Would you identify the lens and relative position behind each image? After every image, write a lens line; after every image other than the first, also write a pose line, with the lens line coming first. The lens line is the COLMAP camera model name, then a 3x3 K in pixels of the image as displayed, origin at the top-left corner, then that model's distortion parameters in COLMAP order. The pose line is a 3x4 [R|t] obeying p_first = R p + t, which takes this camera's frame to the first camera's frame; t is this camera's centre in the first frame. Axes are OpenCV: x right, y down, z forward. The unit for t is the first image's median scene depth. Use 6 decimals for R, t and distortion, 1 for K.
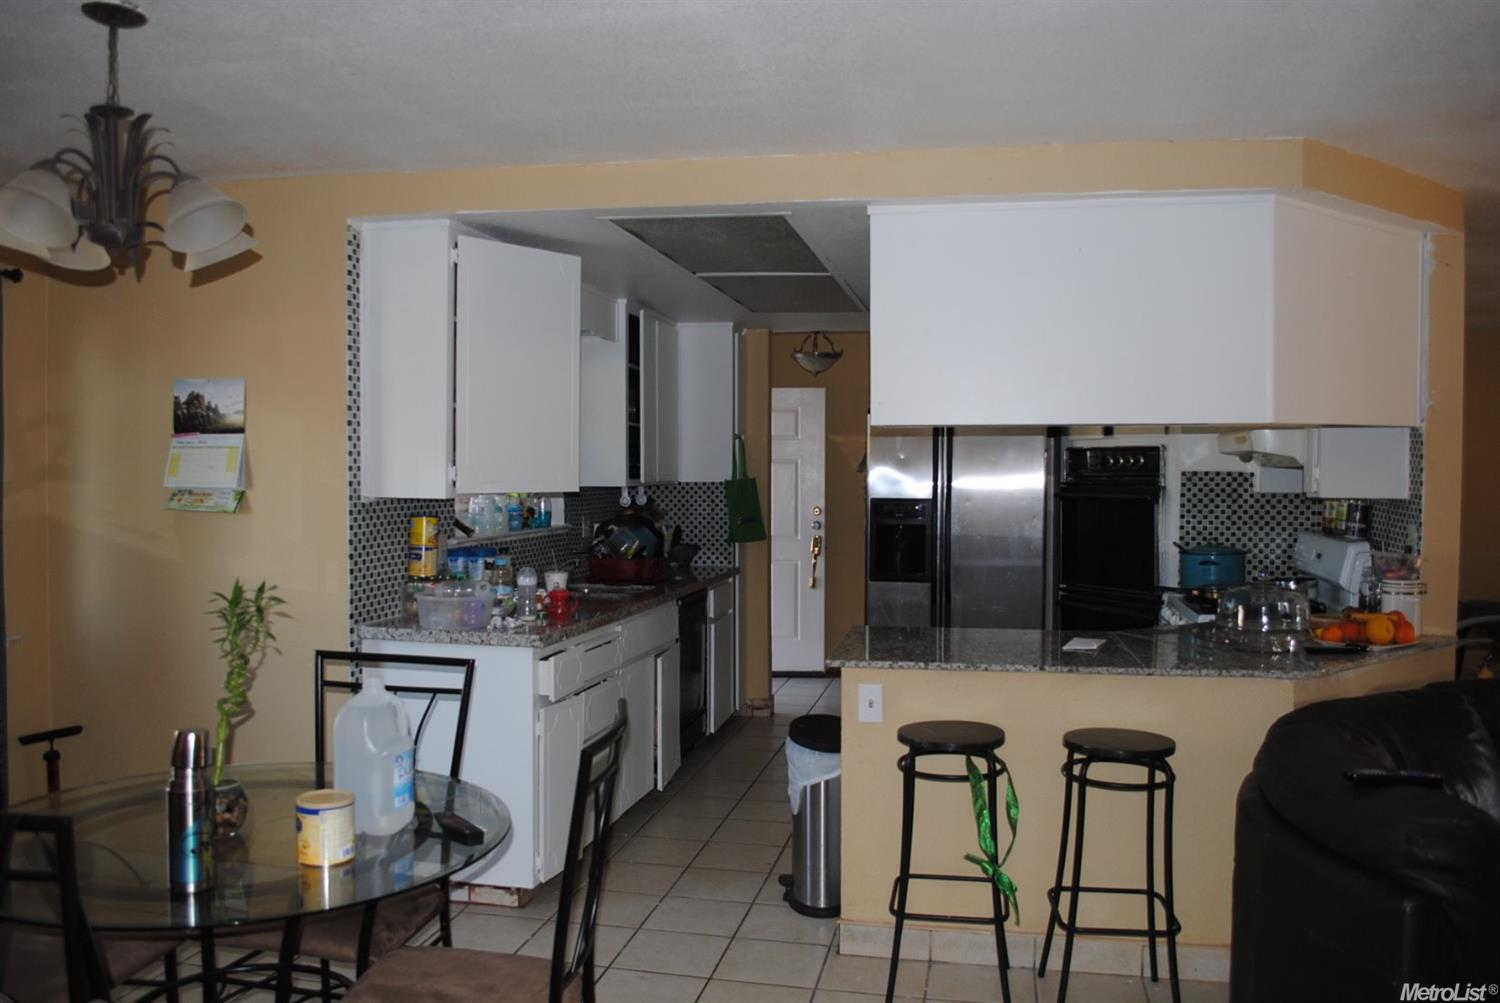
lens RADIAL K [[1159.4, 0, 750.0], [0, 1159.4, 501.5], [0, 0, 1]] dist [-0.056146, 0.003817]
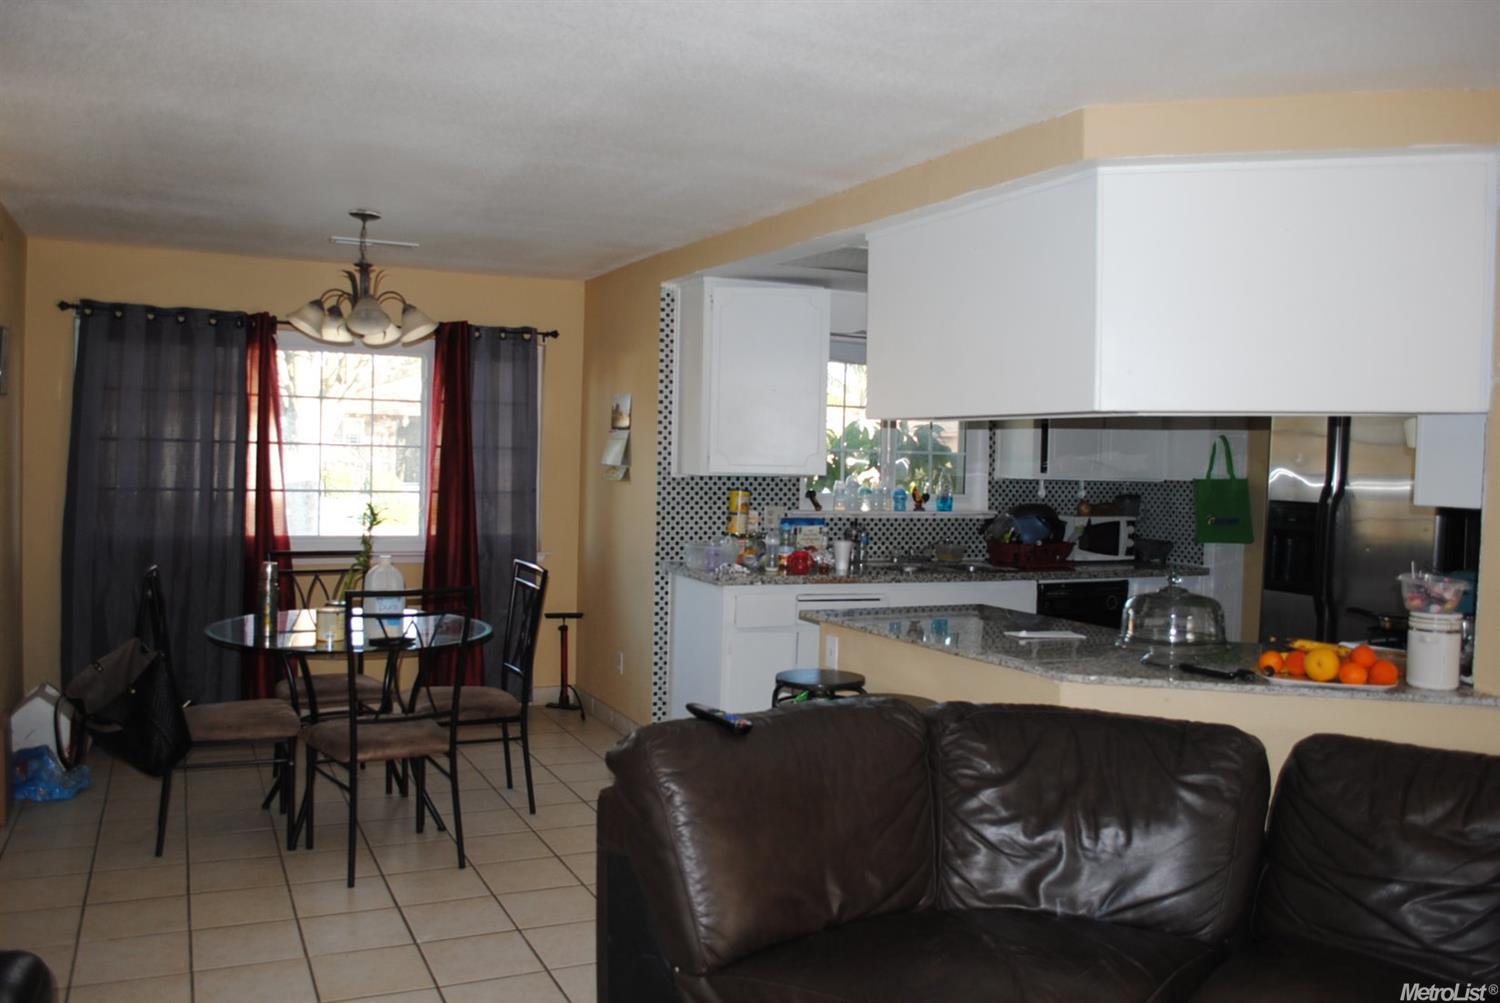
lens RADIAL K [[1159.4, 0, 750.0], [0, 1159.4, 501.5], [0, 0, 1]] dist [-0.056146, 0.003817]
pose [[0.637366, 0.040750, -0.769483, 0.804360], [-0.045014, 0.998864, 0.015612, 0.004243], [0.769245, 0.024687, 0.638476, 0.134557]]
